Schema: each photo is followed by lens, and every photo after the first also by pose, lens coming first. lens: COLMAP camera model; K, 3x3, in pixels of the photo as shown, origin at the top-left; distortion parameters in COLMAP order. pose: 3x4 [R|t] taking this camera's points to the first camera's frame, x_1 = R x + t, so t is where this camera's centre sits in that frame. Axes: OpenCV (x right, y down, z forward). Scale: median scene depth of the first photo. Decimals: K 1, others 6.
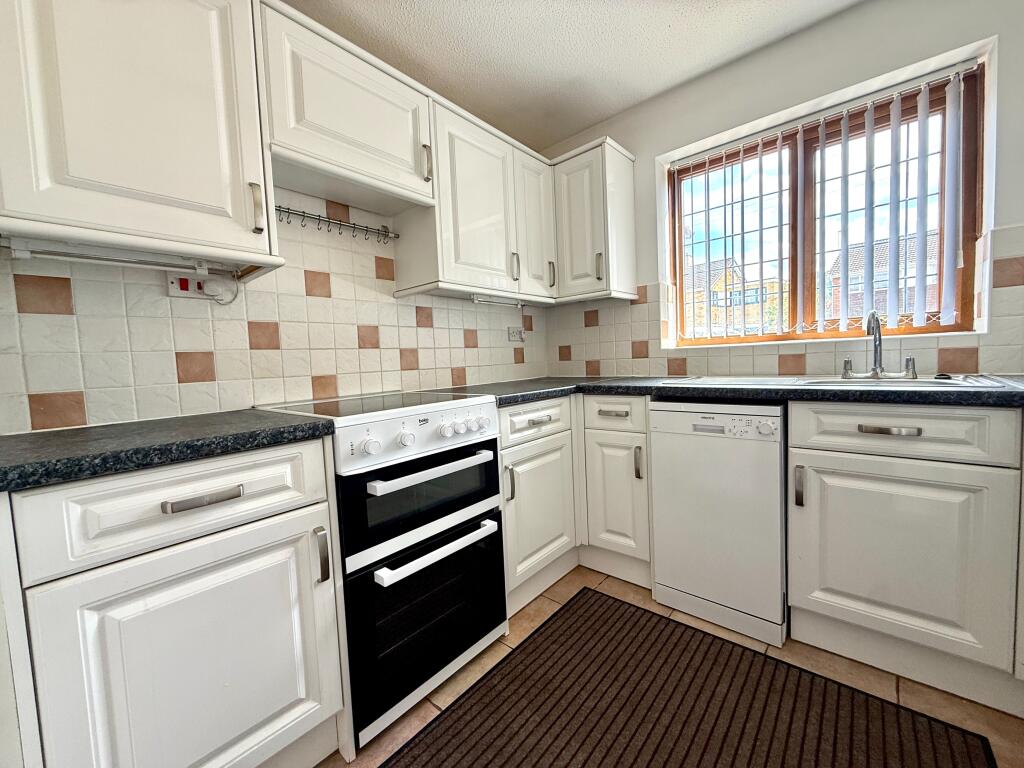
lens RADIAL K [[406.4, 0, 508.8], [0, 406.4, 382.1], [0, 0, 1]] dist [-0.002200, -0.000162]
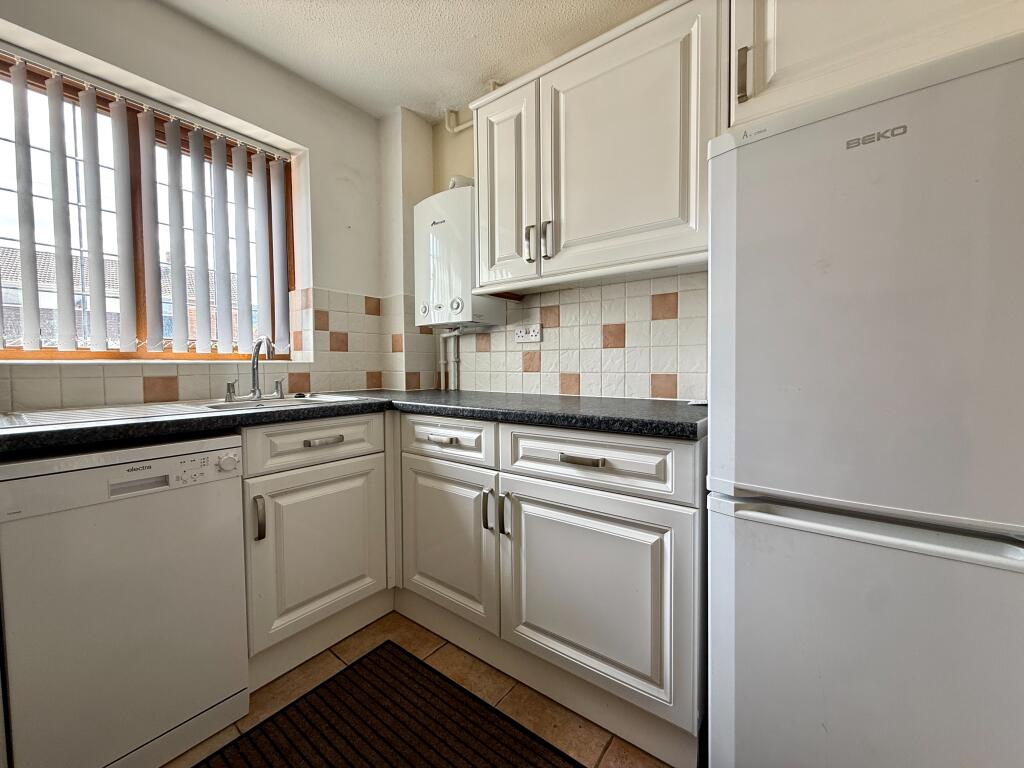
lens RADIAL K [[406.4, 0, 508.8], [0, 406.4, 382.1], [0, 0, 1]] dist [-0.002200, -0.000162]
pose [[-0.067813, -0.000112, 0.997698, -0.233278], [0.067255, 0.997725, 0.004683, -0.017471], [-0.995429, 0.067418, -0.067651, 0.461371]]
